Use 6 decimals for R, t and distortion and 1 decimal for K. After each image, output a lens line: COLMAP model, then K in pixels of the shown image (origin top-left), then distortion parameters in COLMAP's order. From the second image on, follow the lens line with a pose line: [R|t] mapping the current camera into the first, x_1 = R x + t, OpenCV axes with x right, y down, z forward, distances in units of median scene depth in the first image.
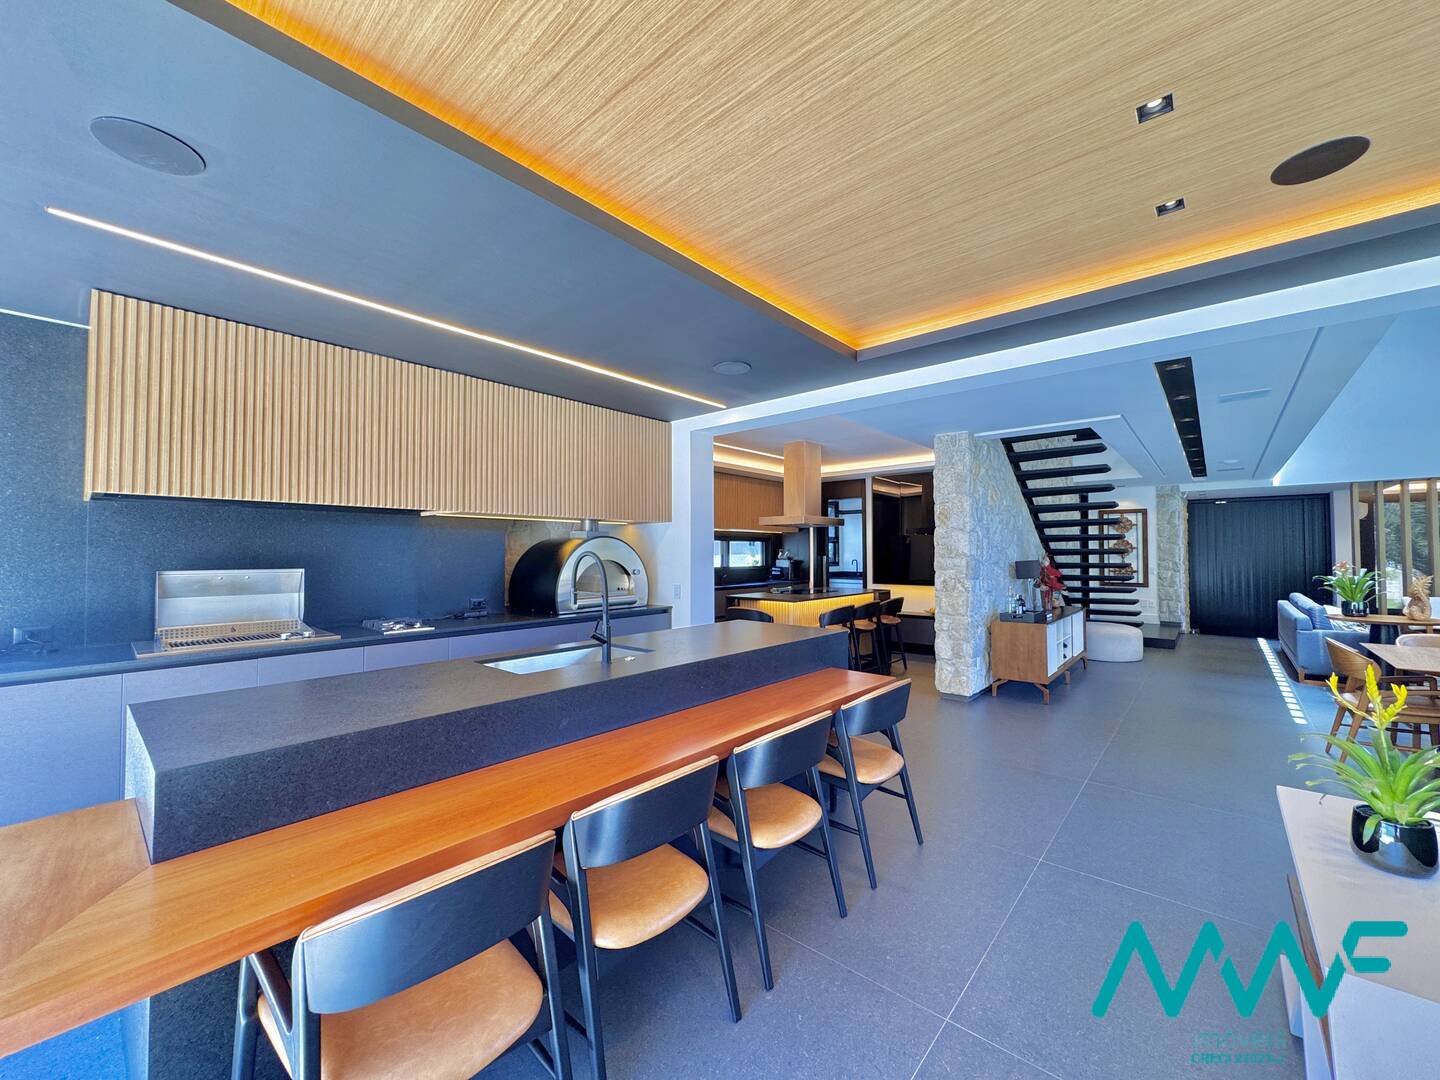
lens RADIAL K [[582.9, 0, 719.1], [0, 582.9, 538.8], [0, 0, 1]] dist [-0.004606, 0.000994]
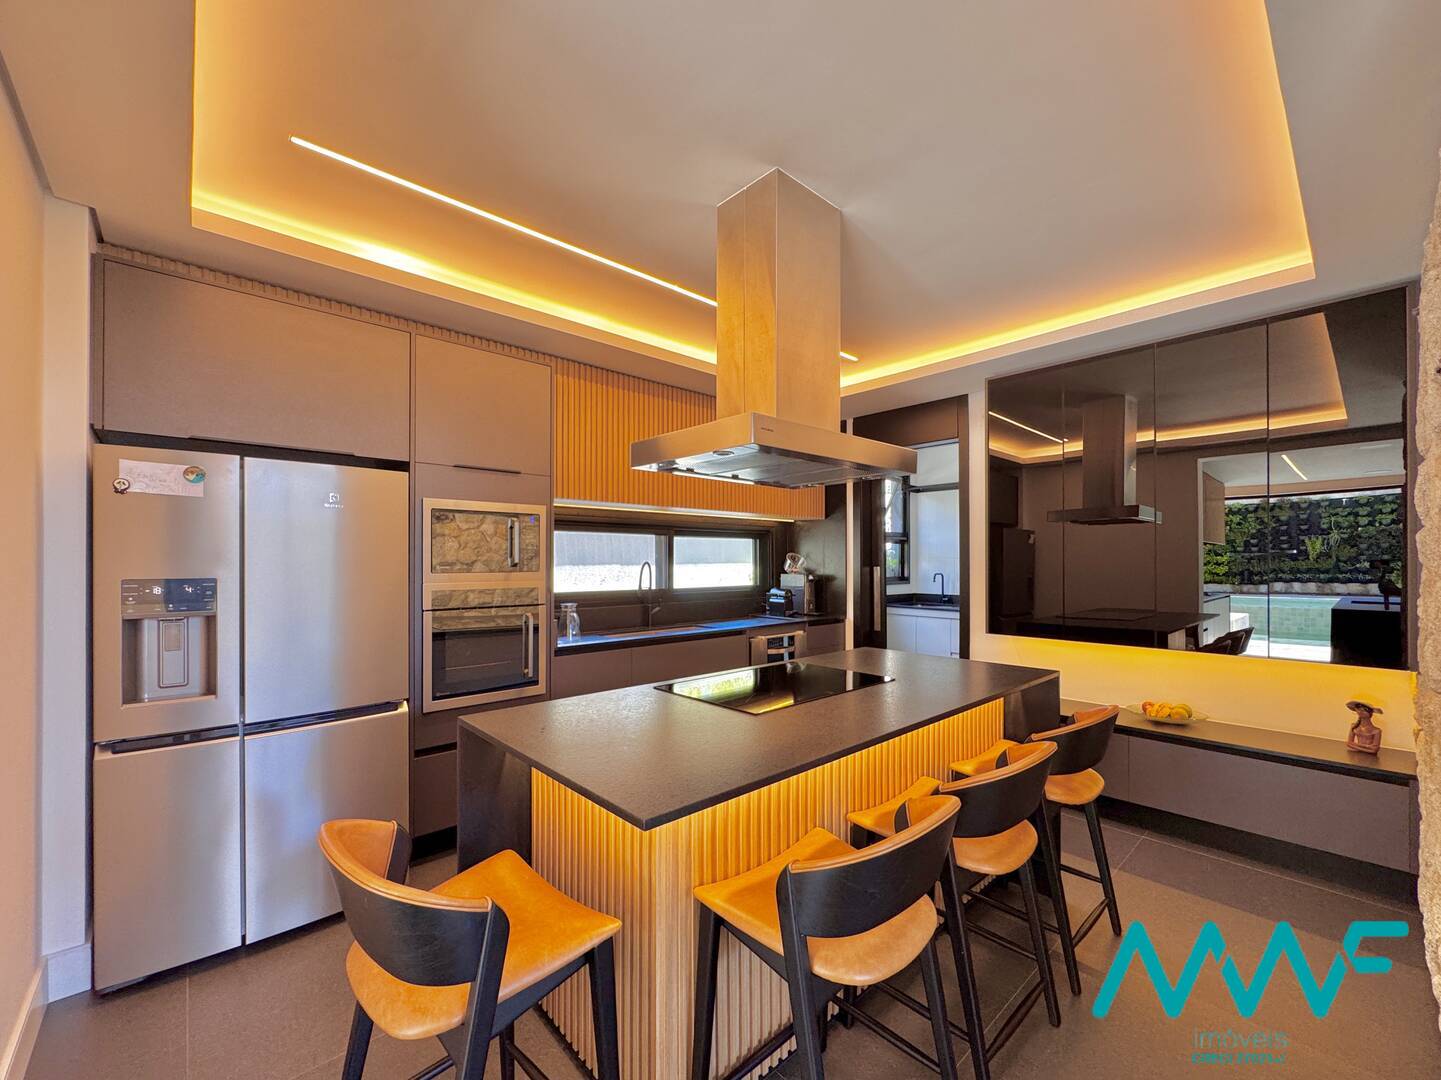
lens RADIAL K [[583.3, 0, 718.4], [0, 583.3, 553.4], [0, 0, 1]] dist [-0.004606, 0.000994]
pose [[0.992264, 0.001677, -0.124135, 0.107153], [0.000273, 0.999877, 0.015684, 0.009656], [0.124146, -0.015597, 0.992141, 0.481283]]
